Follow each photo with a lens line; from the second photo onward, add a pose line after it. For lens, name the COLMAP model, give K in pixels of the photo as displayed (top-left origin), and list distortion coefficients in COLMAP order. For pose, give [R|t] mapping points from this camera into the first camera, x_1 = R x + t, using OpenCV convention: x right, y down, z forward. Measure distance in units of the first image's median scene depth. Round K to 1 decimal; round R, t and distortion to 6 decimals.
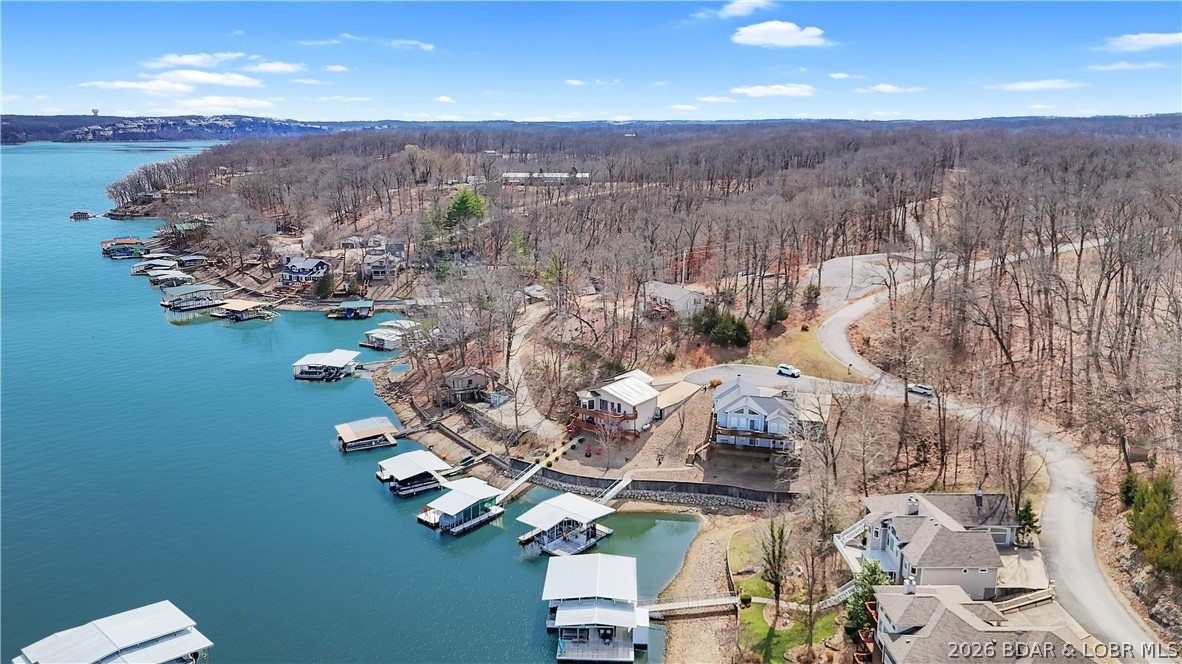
lens RADIAL K [[868.9, 0, 591.0], [0, 868.9, 332.0], [0, 0, 1]] dist [0.069548, -0.066616]
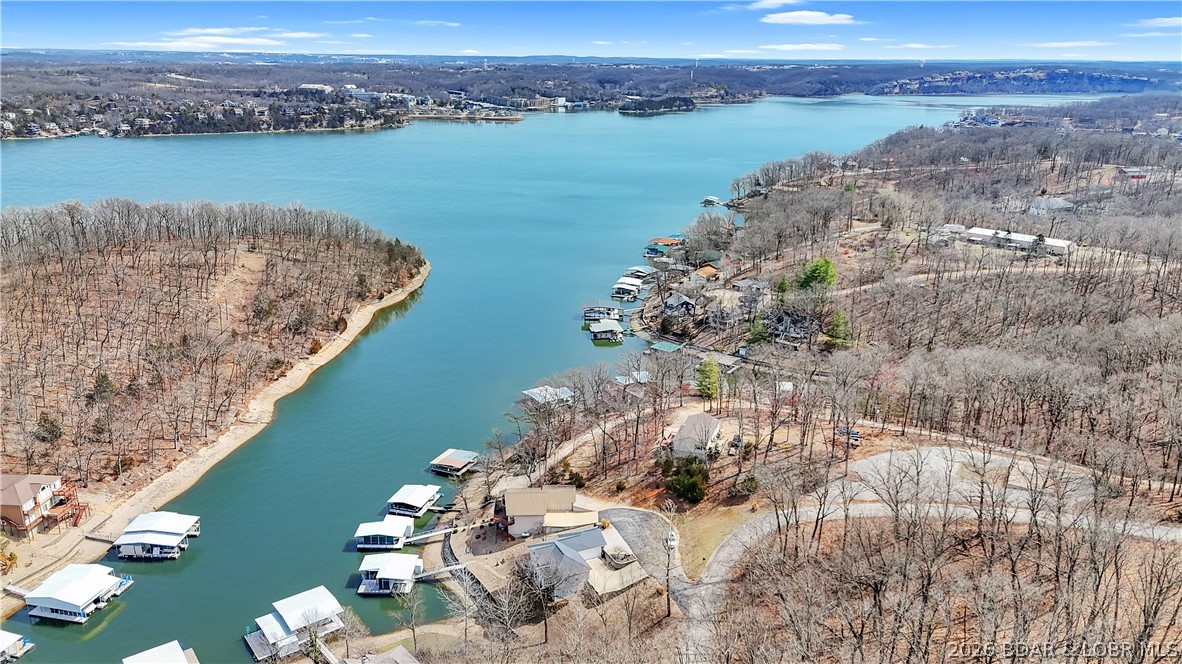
lens RADIAL K [[868.9, 0, 591.0], [0, 868.9, 332.0], [0, 0, 1]] dist [0.069548, -0.066616]
pose [[0.638889, 0.233642, -0.732961, 0.905332], [-0.185507, 0.971439, 0.147962, -0.351963], [0.746597, 0.041438, 0.663984, 0.196786]]
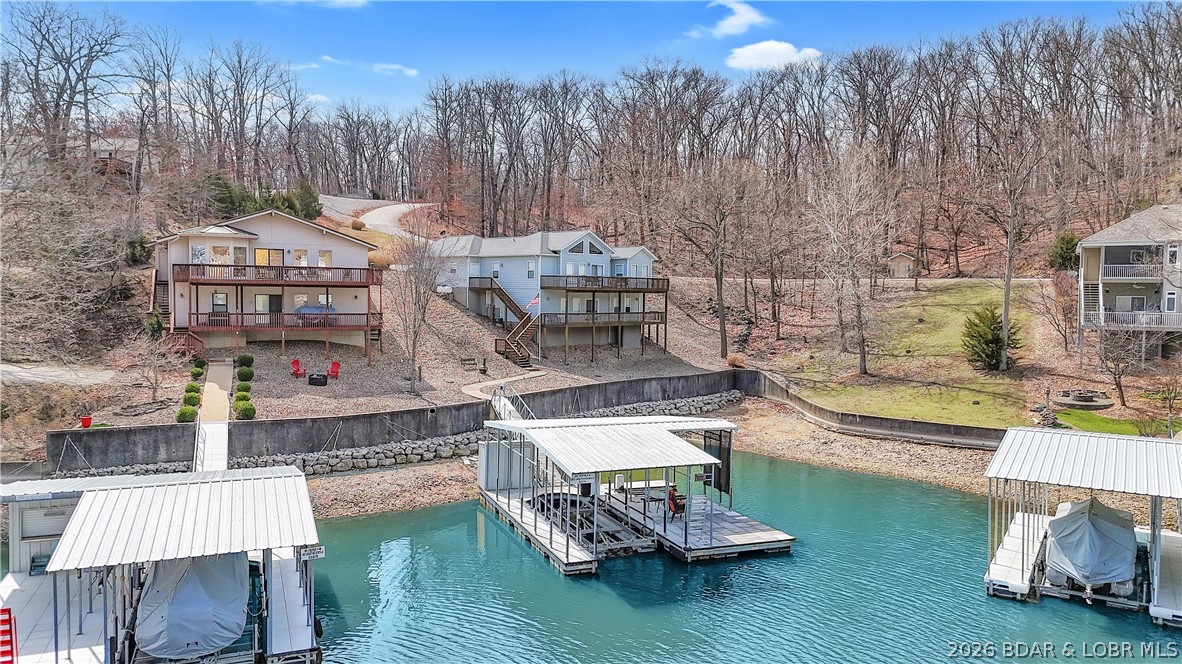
lens RADIAL K [[868.9, 0, 591.0], [0, 868.9, 332.0], [0, 0, 1]] dist [0.069548, -0.066616]
pose [[0.482952, -0.035198, 0.874939, -0.218182], [0.193351, 0.978815, -0.067350, 0.147365], [-0.854033, 0.201697, 0.479526, 0.661462]]
